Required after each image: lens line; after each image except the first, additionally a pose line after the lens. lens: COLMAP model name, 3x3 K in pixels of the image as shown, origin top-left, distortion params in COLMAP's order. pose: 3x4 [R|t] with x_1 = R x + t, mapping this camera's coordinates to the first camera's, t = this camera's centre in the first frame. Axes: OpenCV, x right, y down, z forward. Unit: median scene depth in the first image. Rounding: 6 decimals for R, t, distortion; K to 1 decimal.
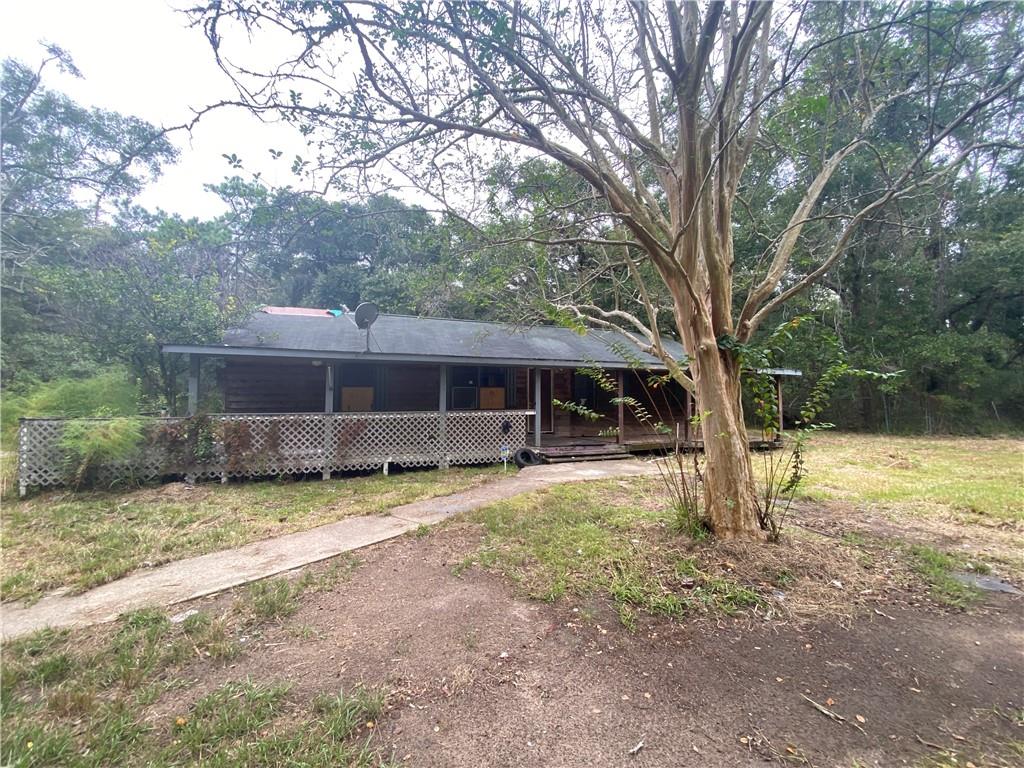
lens RADIAL K [[402.7, 0, 512.0], [0, 402.7, 384.0], [0, 0, 1]] dist [-0.063661, -0.000026]
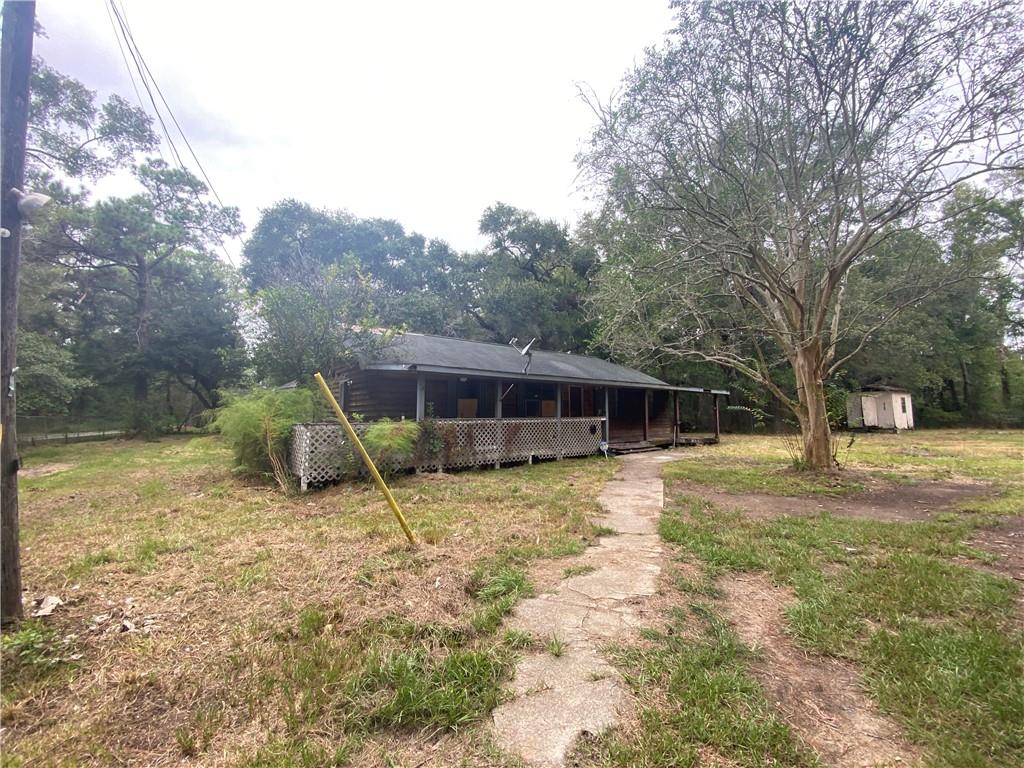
lens RADIAL K [[402.7, 0, 512.0], [0, 402.7, 384.0], [0, 0, 1]] dist [-0.063661, -0.000026]
pose [[0.960410, 0.029247, 0.277050, -0.752097], [-0.023862, 0.999455, -0.022788, -0.010988], [-0.277566, 0.015275, 0.960585, -0.279944]]
